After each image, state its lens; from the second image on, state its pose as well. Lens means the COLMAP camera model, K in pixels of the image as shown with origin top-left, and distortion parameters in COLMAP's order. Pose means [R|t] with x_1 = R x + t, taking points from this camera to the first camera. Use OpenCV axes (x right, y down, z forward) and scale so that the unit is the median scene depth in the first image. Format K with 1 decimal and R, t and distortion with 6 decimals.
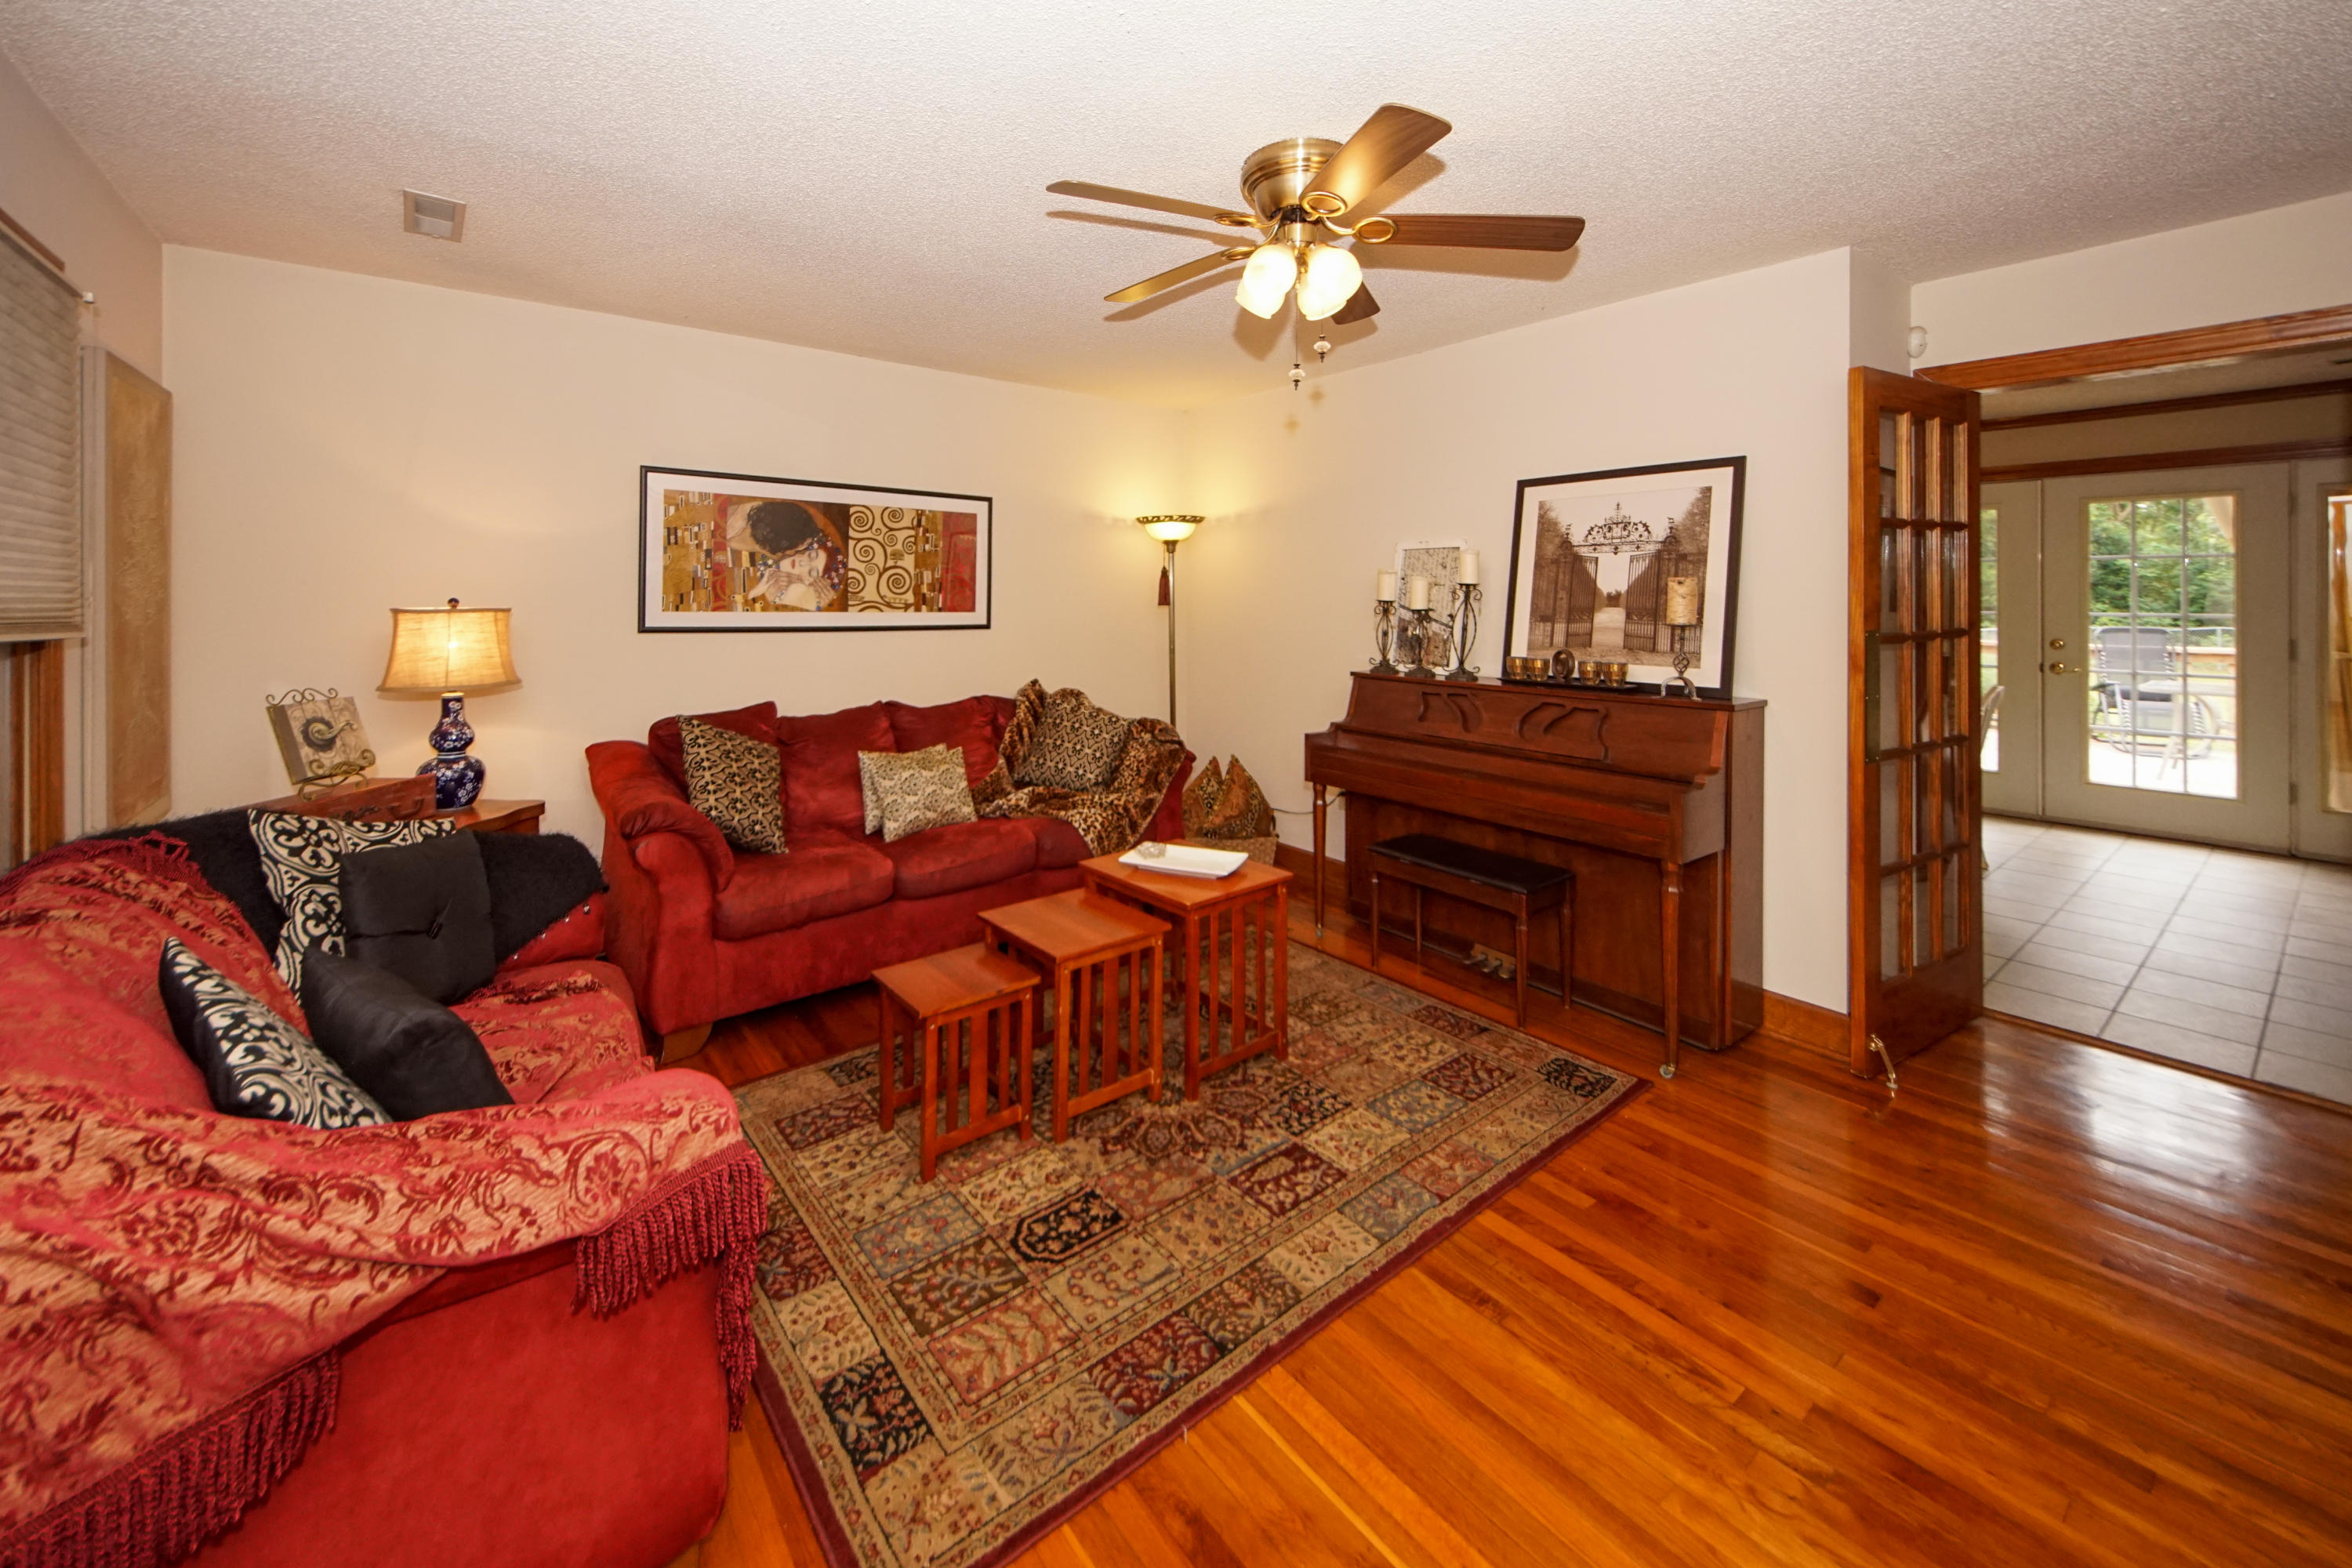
lens RADIAL K [[903.2, 0, 1137.1], [0, 903.2, 584.8], [0, 0, 1]] dist [0.018242, -0.000027]
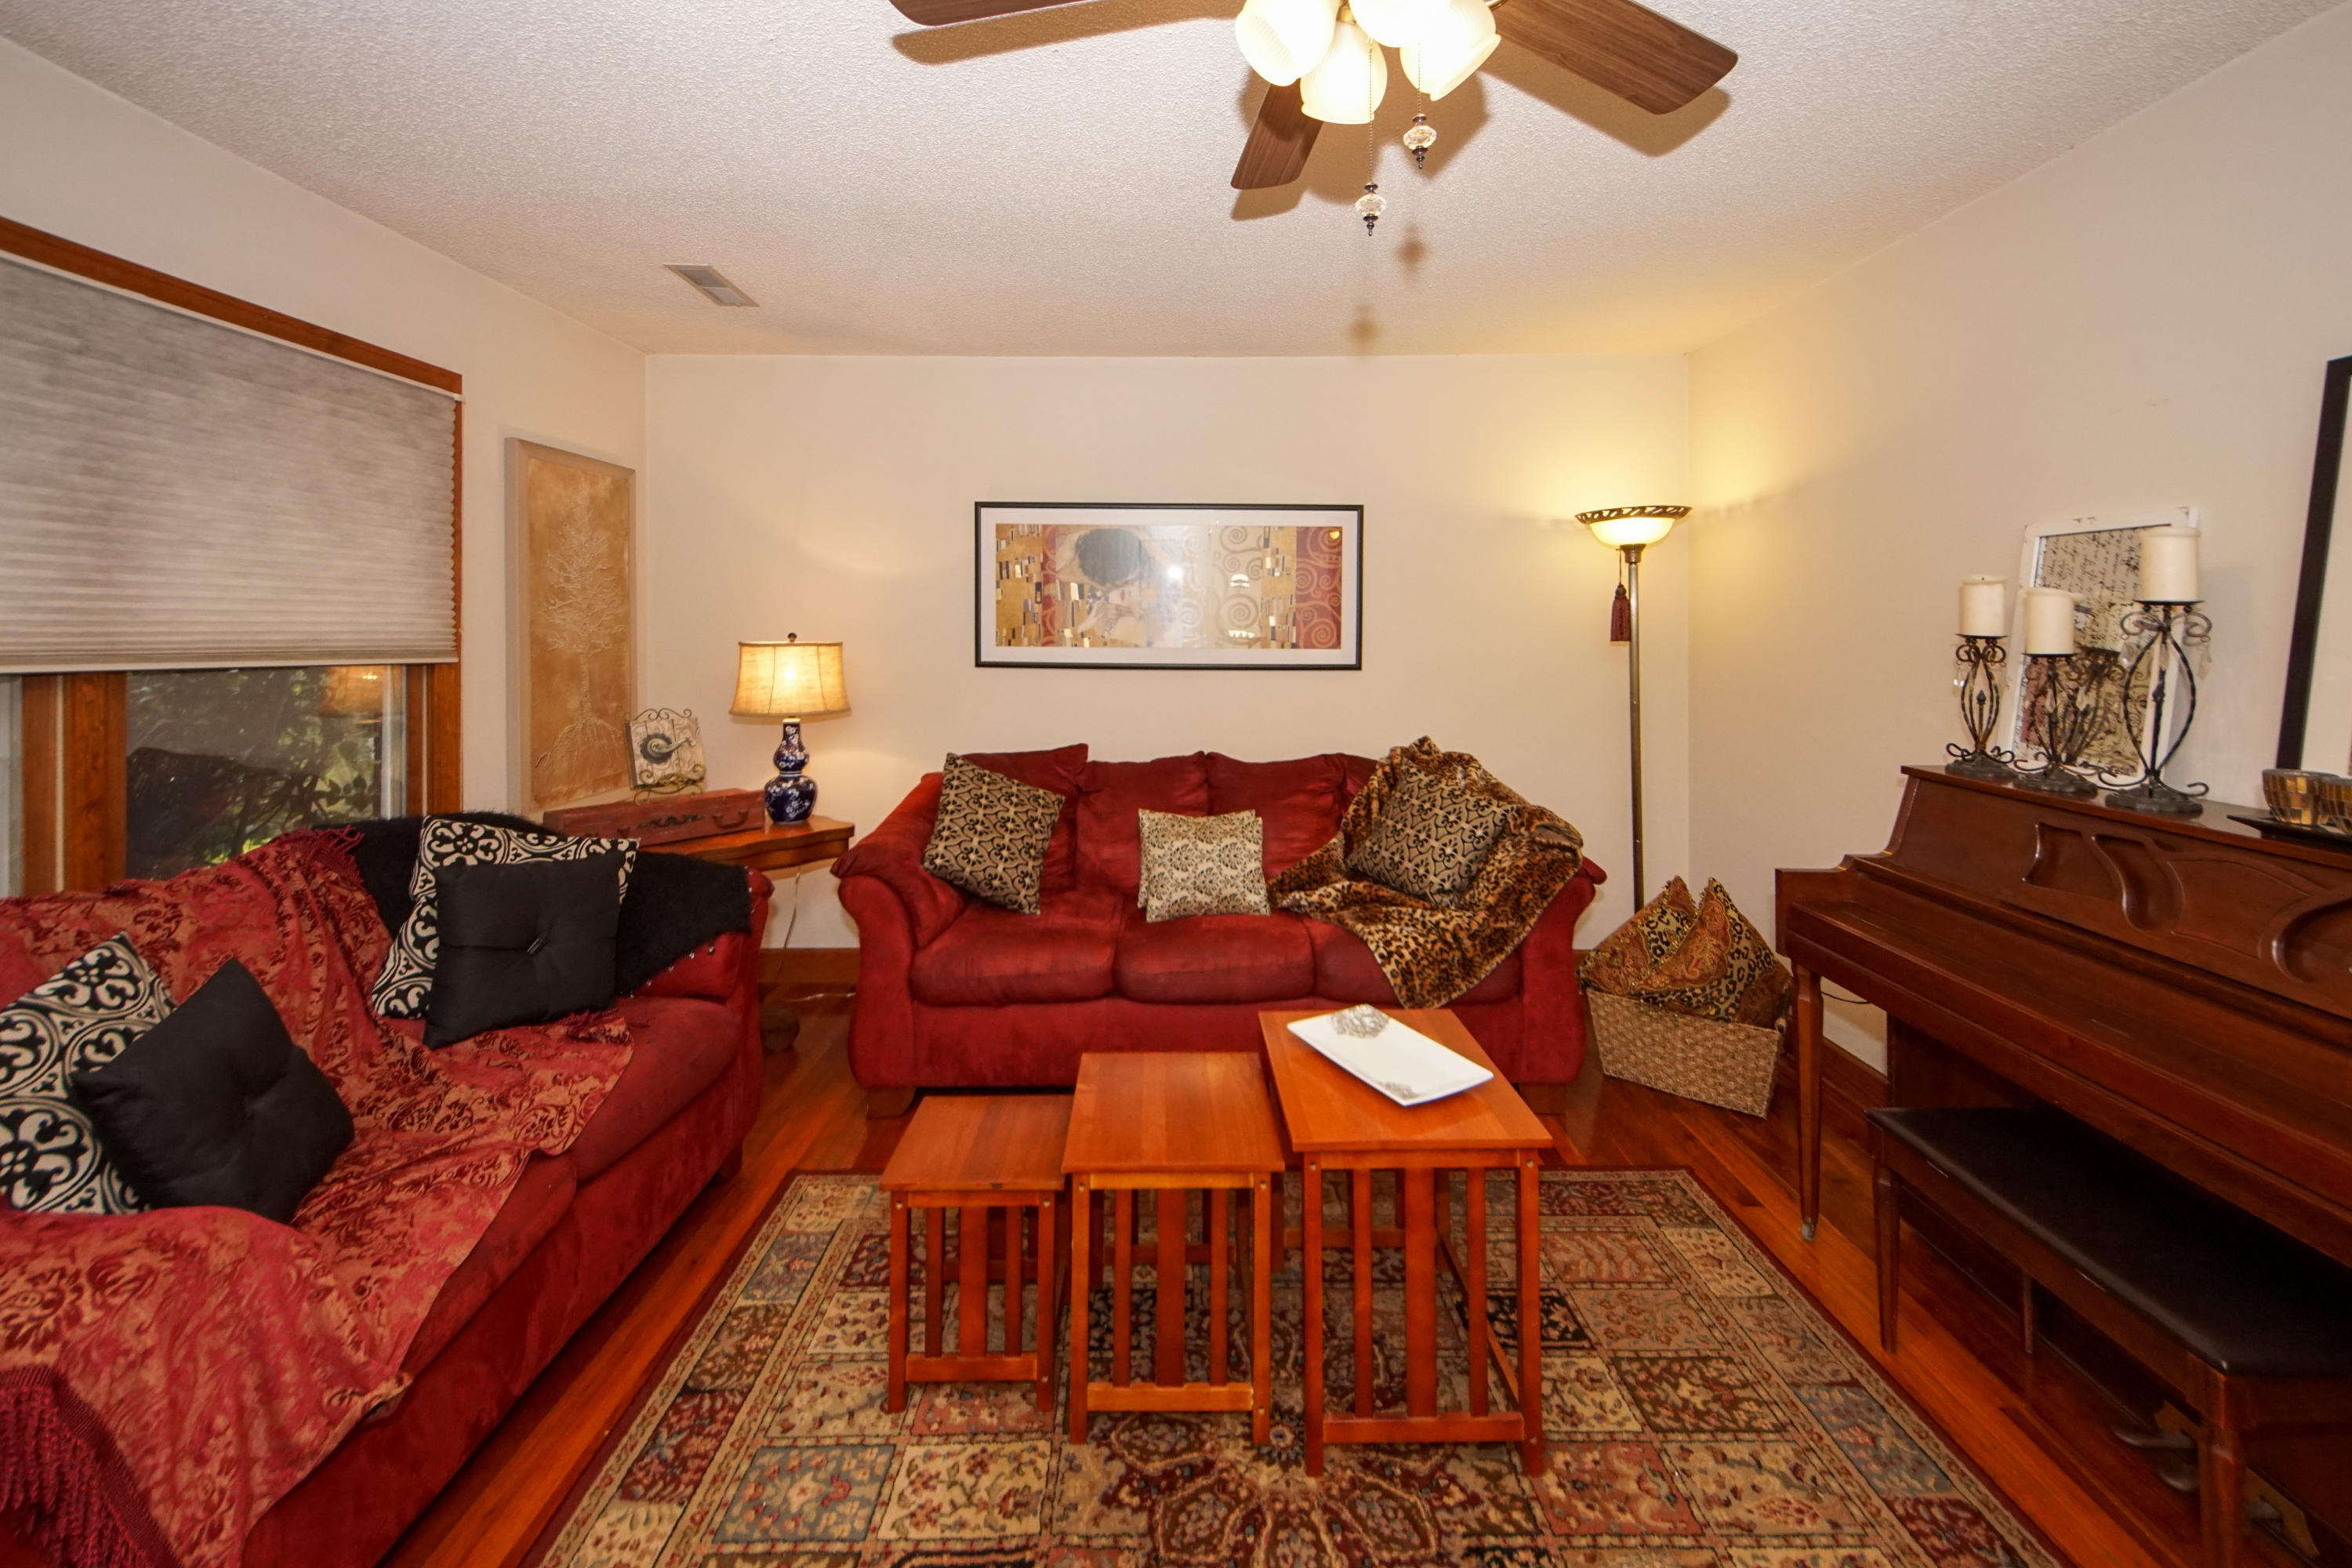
lens RADIAL K [[930.4, 0, 1170.9], [0, 930.4, 610.1], [0, 0, 1]] dist [0.022436, -0.000709]
pose [[0.793562, -0.015173, -0.608301, 0.260327], [0.011228, 0.999884, -0.010292, 0.003050], [0.608386, 0.001337, 0.793640, 0.310044]]
